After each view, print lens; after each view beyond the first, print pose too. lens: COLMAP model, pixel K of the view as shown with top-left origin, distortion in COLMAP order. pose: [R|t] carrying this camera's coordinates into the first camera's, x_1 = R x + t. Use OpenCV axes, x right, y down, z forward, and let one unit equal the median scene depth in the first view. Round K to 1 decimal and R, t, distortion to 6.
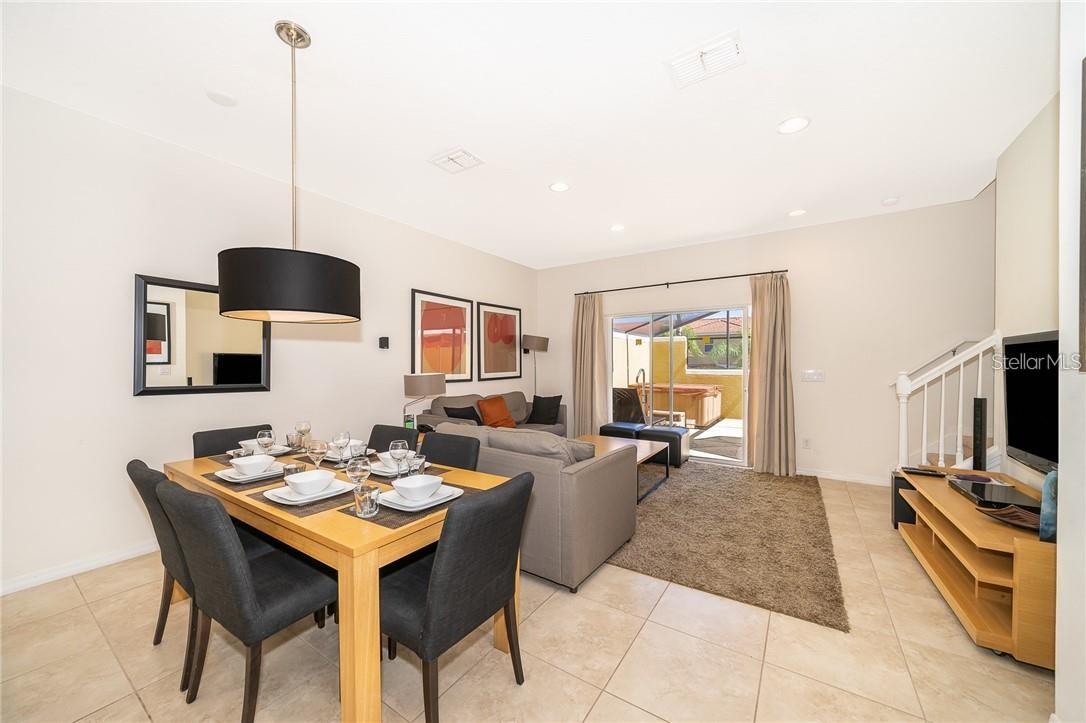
lens RADIAL K [[401.4, 0, 546.6], [0, 401.4, 366.8], [0, 0, 1]] dist [-0.000404, -0.000090]
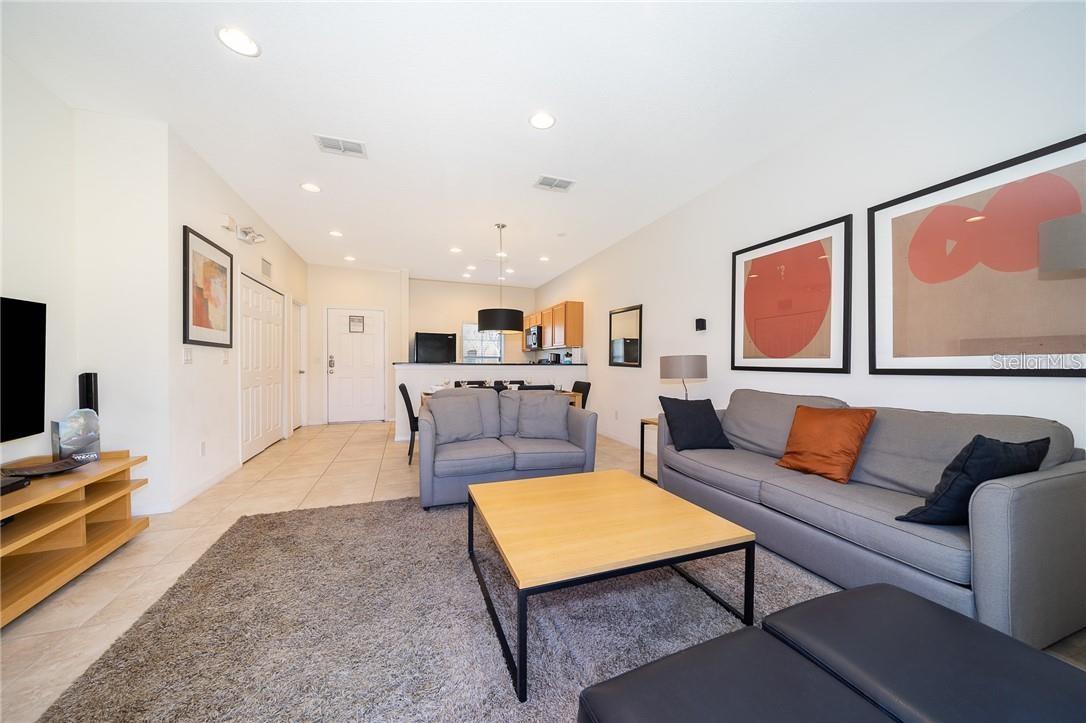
lens RADIAL K [[368.4, 0, 543.0], [0, 368.4, 361.5], [0, 0, 1]] dist [0.000661, 0.000062]
pose [[-0.596612, -0.000394, -0.802530, 0.466374], [-0.006570, 0.999969, 0.004394, 0.024155], [0.802503, 0.007894, -0.596596, 1.068763]]
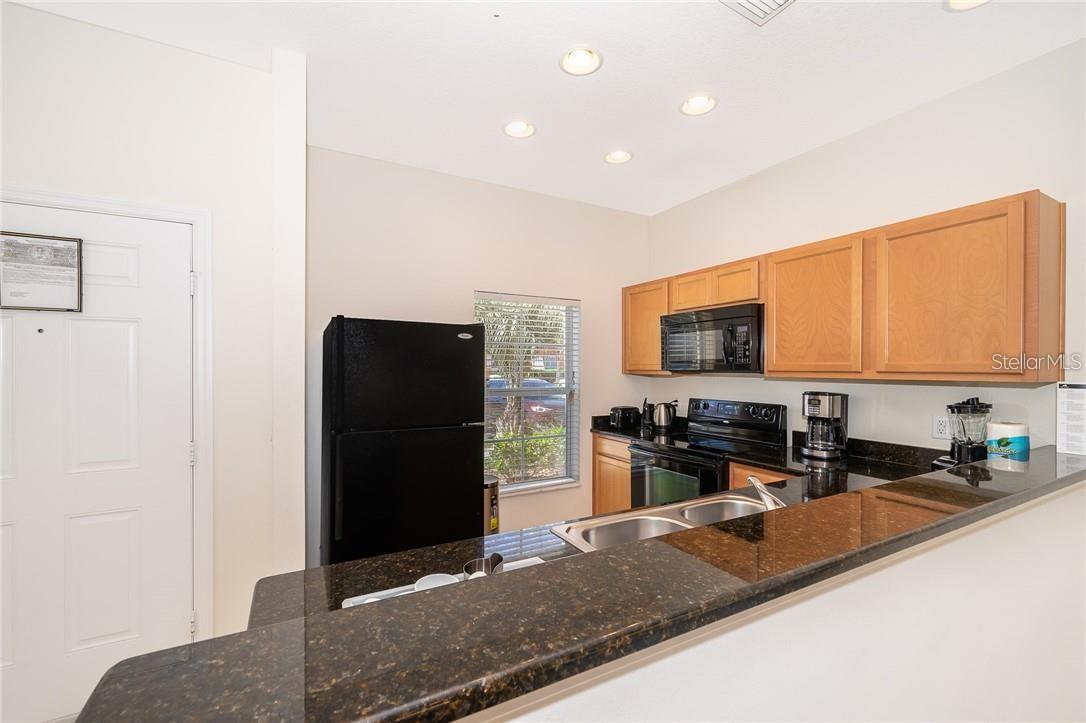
lens RADIAL K [[442.0, 0, 532.3], [0, 442.0, 366.1], [0, 0, 1]] dist [0.000046, -0.000130]
pose [[-0.475790, -0.002405, -0.879556, -0.098082], [-0.010206, 0.999944, 0.002787, -0.033585], [0.879500, 0.010303, -0.475788, 0.169568]]
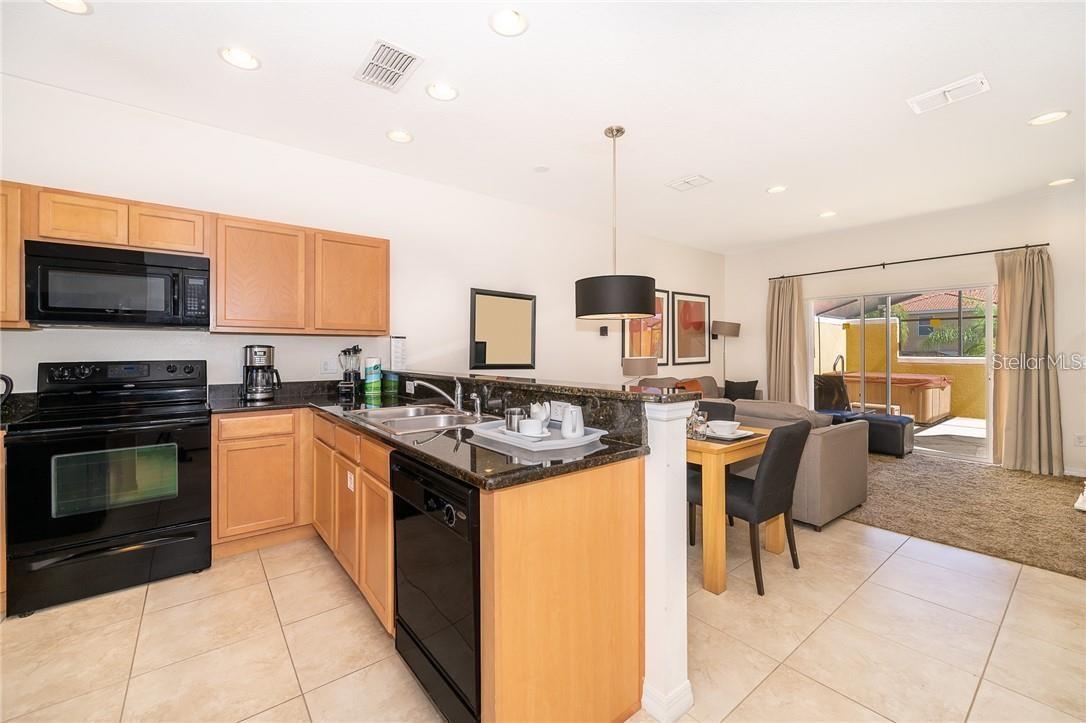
lens RADIAL K [[445.4, 0, 543.9], [0, 445.4, 347.7], [0, 0, 1]] dist [0.001528, 0.000009]
pose [[0.949048, -0.002083, -0.315125, -0.138138], [-0.002763, 0.999885, -0.014929, 0.008283], [0.315120, 0.015038, 0.948933, -0.266960]]
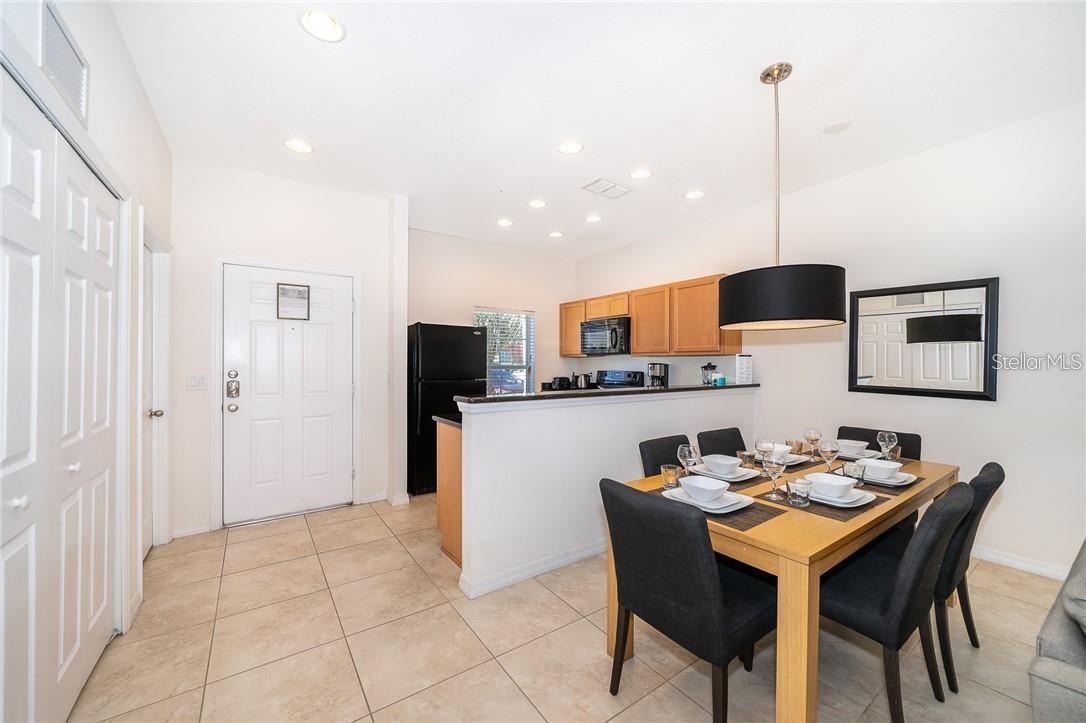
lens RADIAL K [[403.9, 0, 537.9], [0, 403.9, 360.4], [0, 0, 1]] dist [-0.000820, -0.000069]
pose [[-0.372535, -0.001825, -0.928016, 0.260685], [-0.007549, 0.999971, 0.001064, -0.009169], [0.927987, 0.007401, -0.372538, 0.320776]]
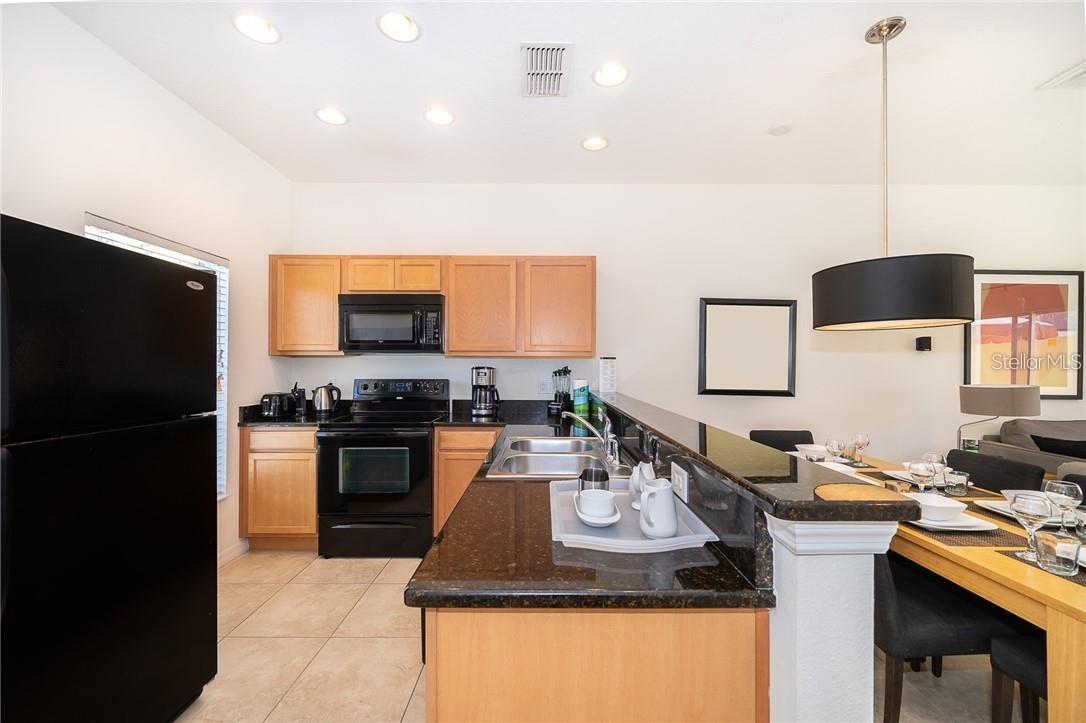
lens RADIAL K [[440.9, 0, 539.3], [0, 440.9, 361.0], [0, 0, 1]] dist [0.000712, 0.000138]
pose [[0.547319, -0.001584, -0.836923, -0.079020], [-0.011609, 0.999888, -0.009485, -0.007816], [0.836844, 0.014907, 0.547239, -0.099218]]
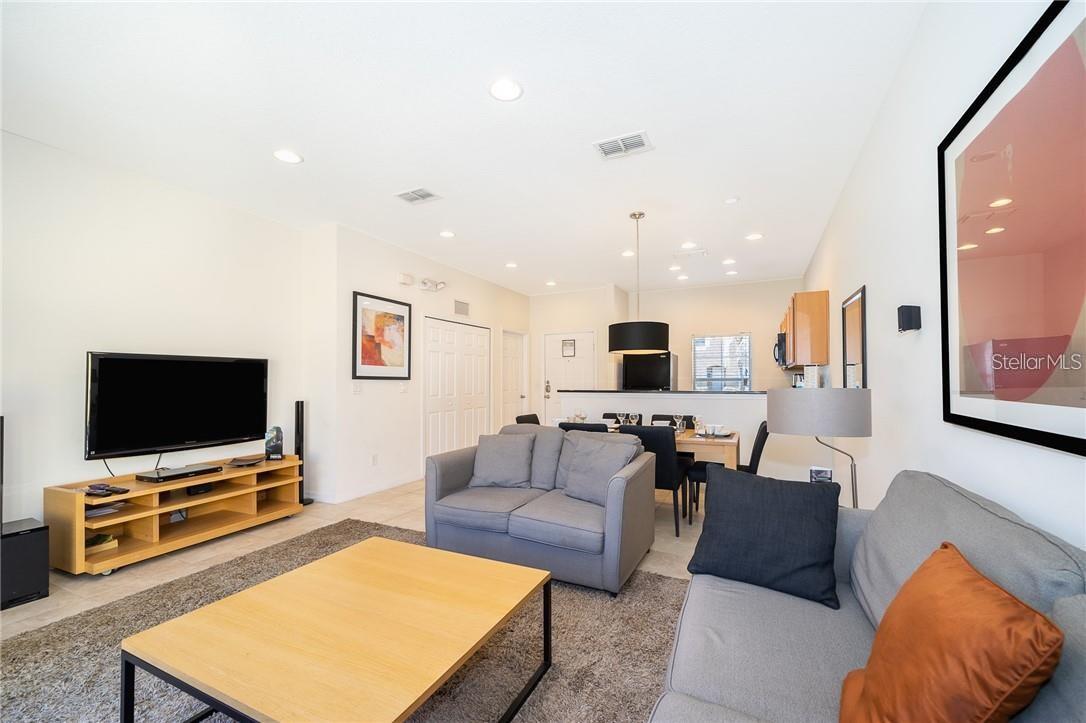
lens RADIAL K [[432.7, 0, 557.6], [0, 432.7, 370.5], [0, 0, 1]] dist [-0.001009, -0.000051]
pose [[-0.987870, 0.005182, -0.155197, 0.051123], [0.007932, 0.999822, -0.017106, 0.002719], [0.155080, -0.018130, -0.987735, 1.236186]]
